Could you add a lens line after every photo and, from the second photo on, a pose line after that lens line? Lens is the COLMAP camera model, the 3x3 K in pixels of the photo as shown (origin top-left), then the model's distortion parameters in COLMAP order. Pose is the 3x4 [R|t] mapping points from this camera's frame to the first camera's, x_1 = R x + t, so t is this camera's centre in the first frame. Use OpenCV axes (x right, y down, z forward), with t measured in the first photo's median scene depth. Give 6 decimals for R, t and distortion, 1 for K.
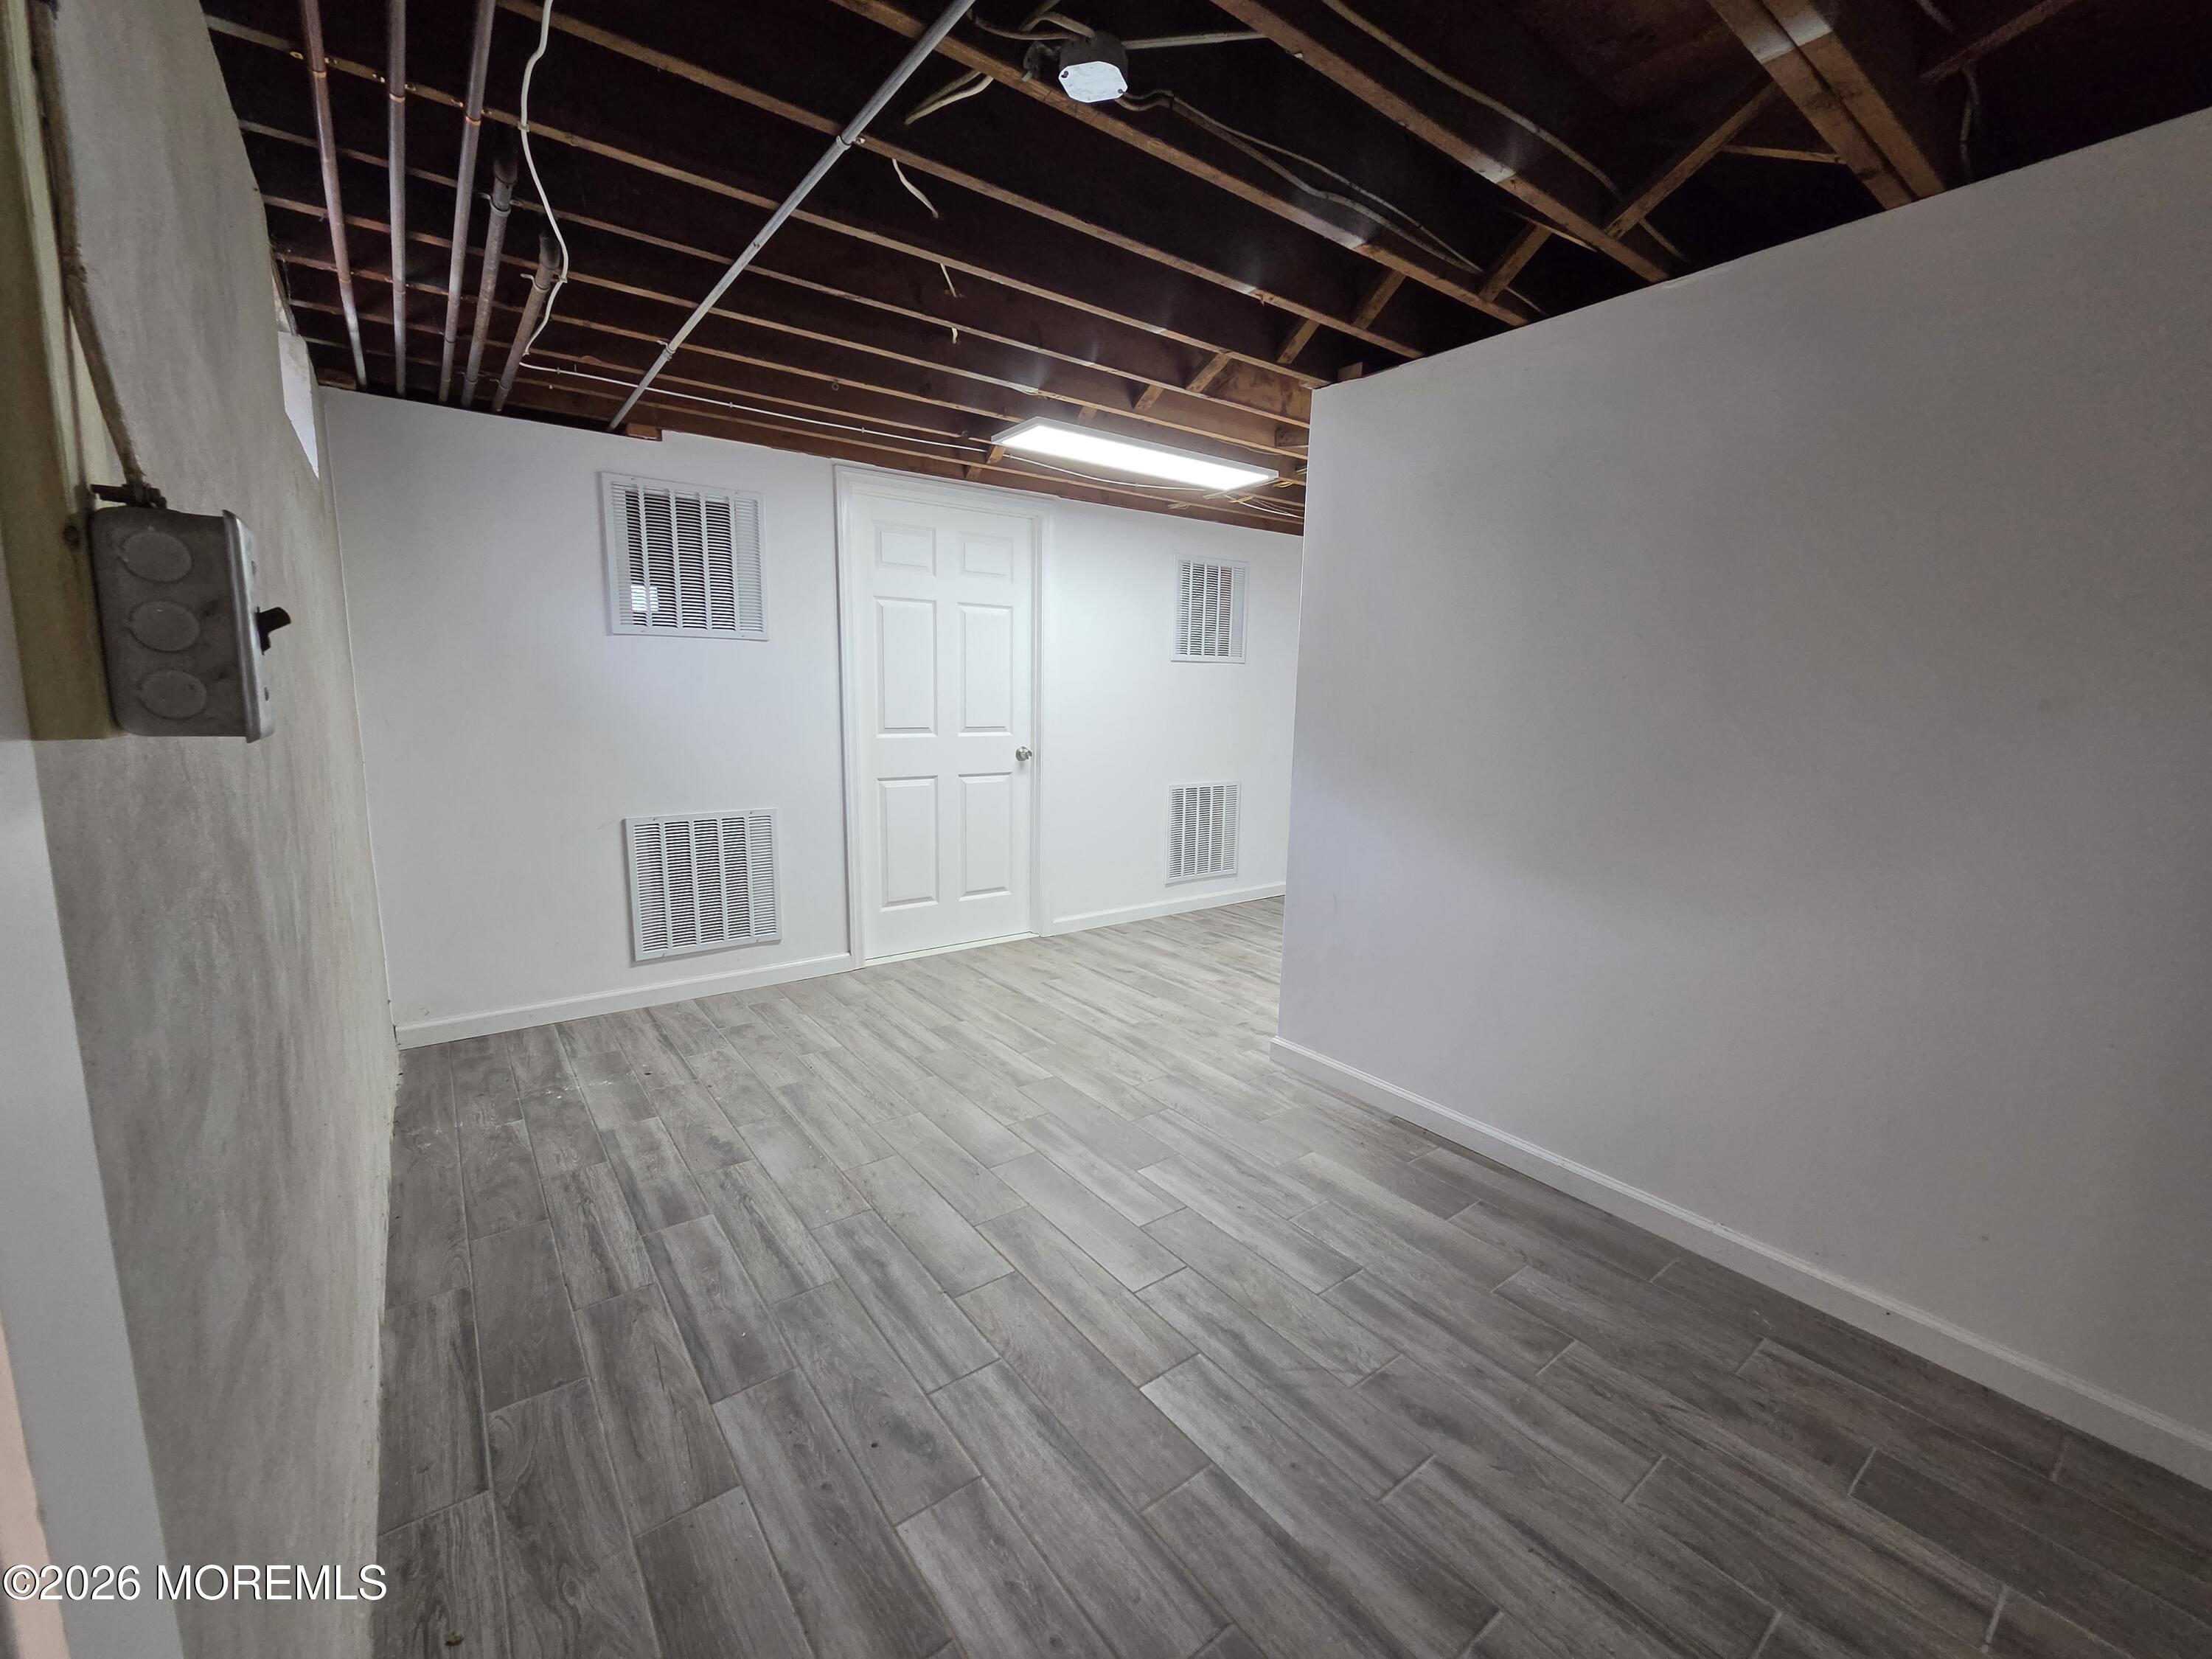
lens RADIAL K [[907.5, 0, 1106.7], [0, 907.5, 830.8], [0, 0, 1]] dist [0.001273, -0.000077]
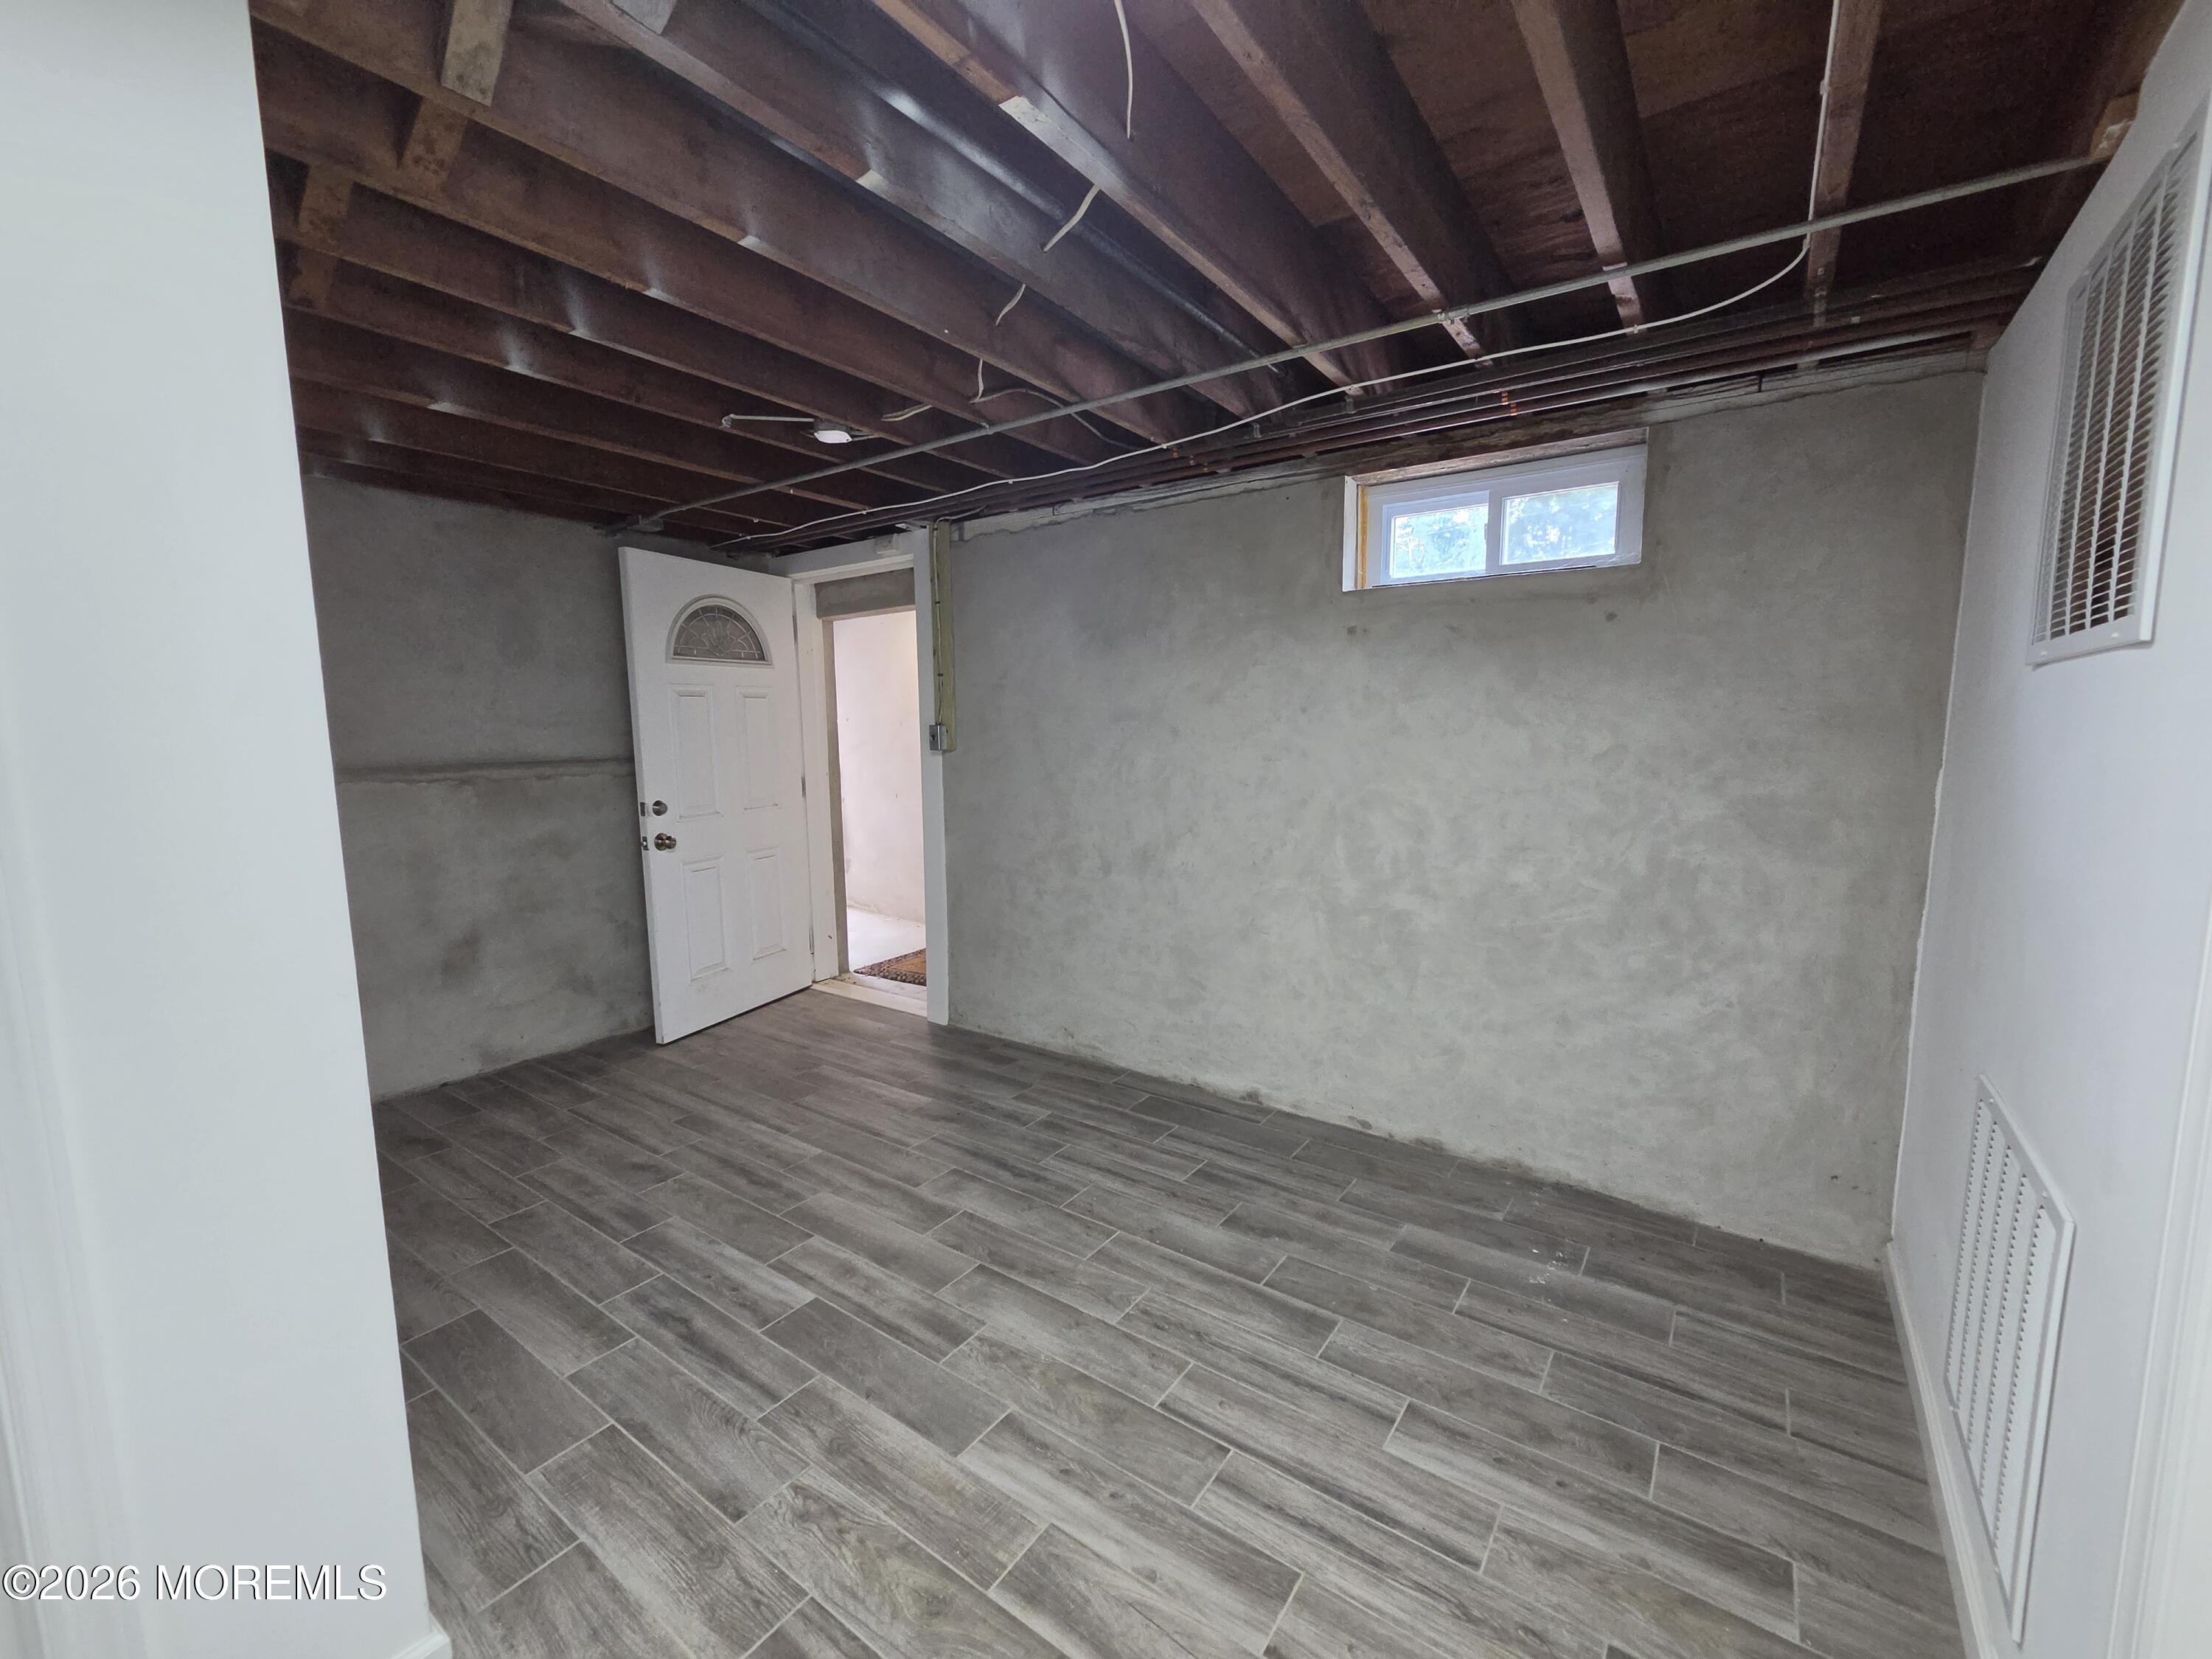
lens RADIAL K [[907.5, 0, 1106.7], [0, 907.5, 830.8], [0, 0, 1]] dist [0.001273, -0.000077]
pose [[-0.953846, 0.025067, -0.299249, 0.014513], [-0.056438, 0.963789, 0.260625, -0.291051], [0.294945, 0.265485, -0.917891, 1.639872]]
